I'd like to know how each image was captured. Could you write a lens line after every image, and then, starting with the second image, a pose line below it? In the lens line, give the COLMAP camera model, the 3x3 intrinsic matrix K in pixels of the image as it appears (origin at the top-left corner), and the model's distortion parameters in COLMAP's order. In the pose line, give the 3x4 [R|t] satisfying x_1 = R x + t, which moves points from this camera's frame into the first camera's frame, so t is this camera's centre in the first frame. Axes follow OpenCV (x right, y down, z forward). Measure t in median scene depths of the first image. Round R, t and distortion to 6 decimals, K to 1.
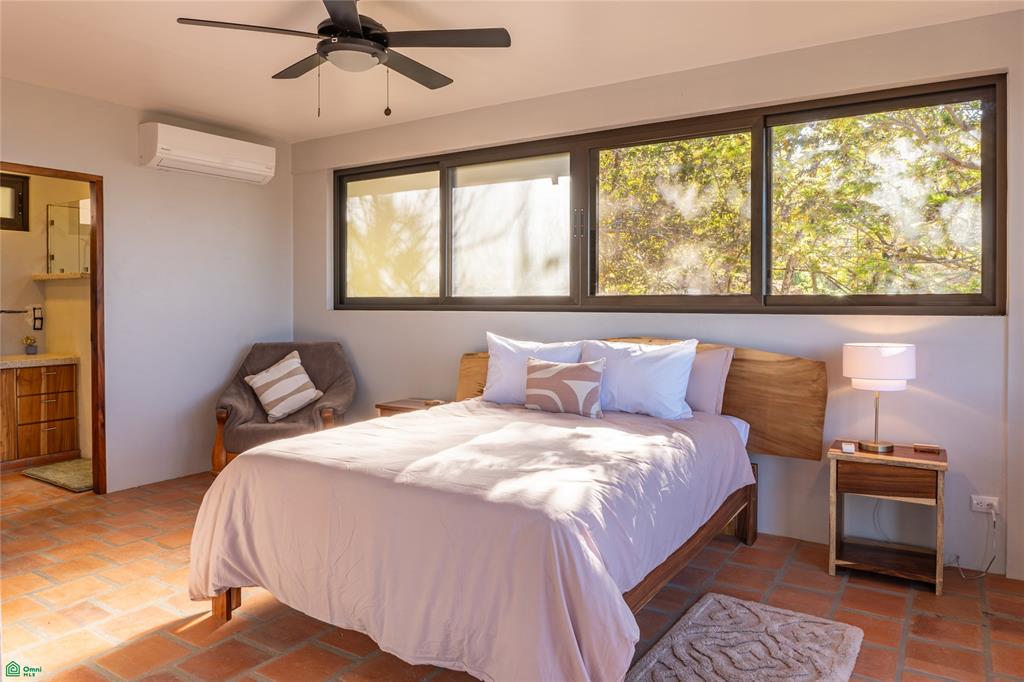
lens RADIAL K [[709.5, 0, 517.8], [0, 709.5, 304.6], [0, 0, 1]] dist [-0.023521, -0.000037]
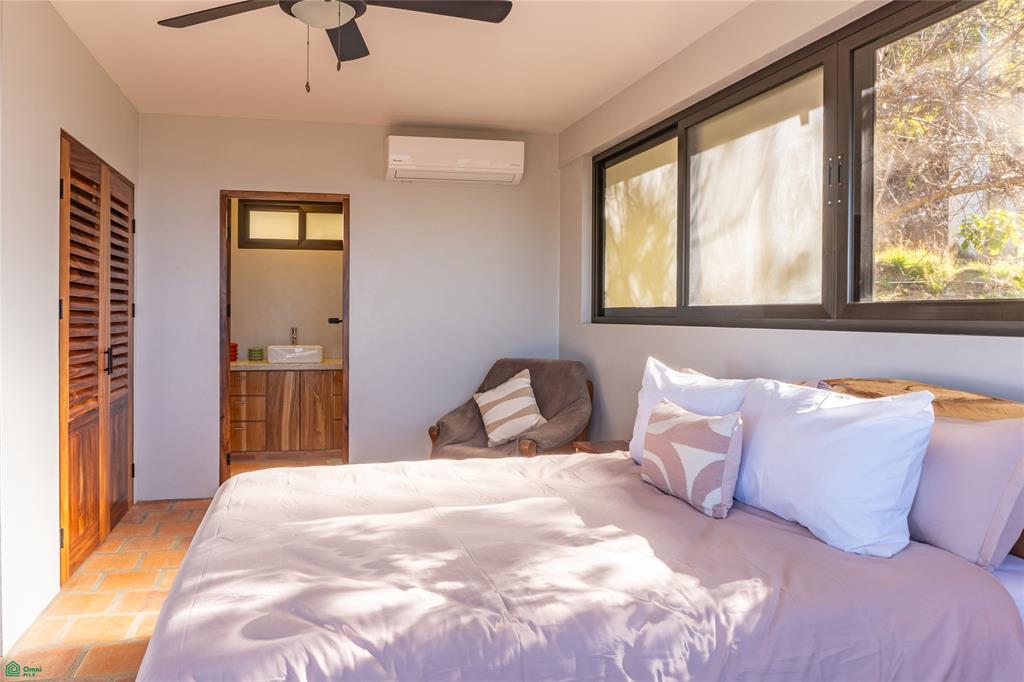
lens RADIAL K [[728.5, 0, 410.1], [0, 728.5, 319.4], [0, 0, 1]] dist [0.002701, 0.002048]
pose [[0.704012, 0.007193, -0.710152, 0.237044], [-0.005018, 0.999974, 0.005154, -0.000252], [0.710170, -0.000065, 0.704030, 0.273344]]
